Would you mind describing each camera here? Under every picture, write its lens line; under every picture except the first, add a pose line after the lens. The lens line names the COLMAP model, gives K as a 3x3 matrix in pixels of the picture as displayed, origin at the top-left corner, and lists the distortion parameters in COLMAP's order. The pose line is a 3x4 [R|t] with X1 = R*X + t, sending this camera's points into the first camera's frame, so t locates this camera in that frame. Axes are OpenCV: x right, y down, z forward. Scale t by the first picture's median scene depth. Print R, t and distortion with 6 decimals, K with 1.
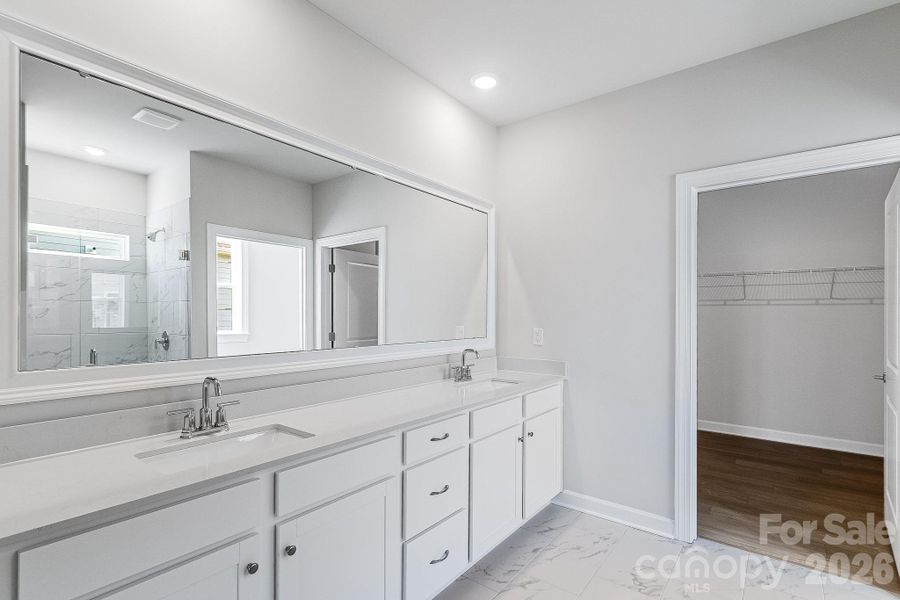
lens RADIAL K [[425.7, 0, 450.9], [0, 425.7, 311.2], [0, 0, 1]] dist [0.003042, 0.000364]
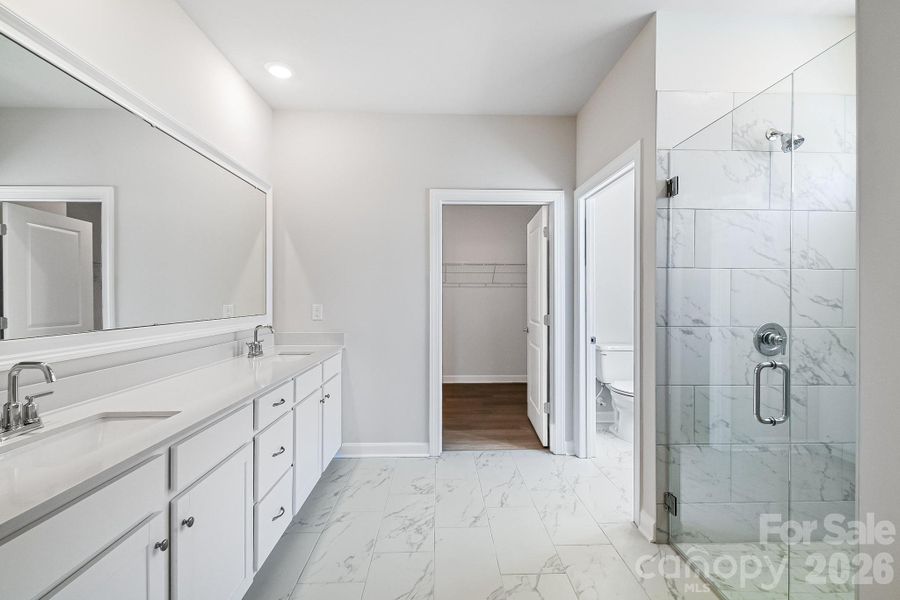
lens RADIAL K [[414.8, 0, 449.0], [0, 414.8, 294.9], [0, 0, 1]] dist [0.000653, -0.000042]
pose [[0.775809, 0.000398, 0.630968, -0.237372], [-0.002298, 0.999995, 0.002195, 0.013387], [-0.630964, -0.003152, 0.775806, -0.059243]]
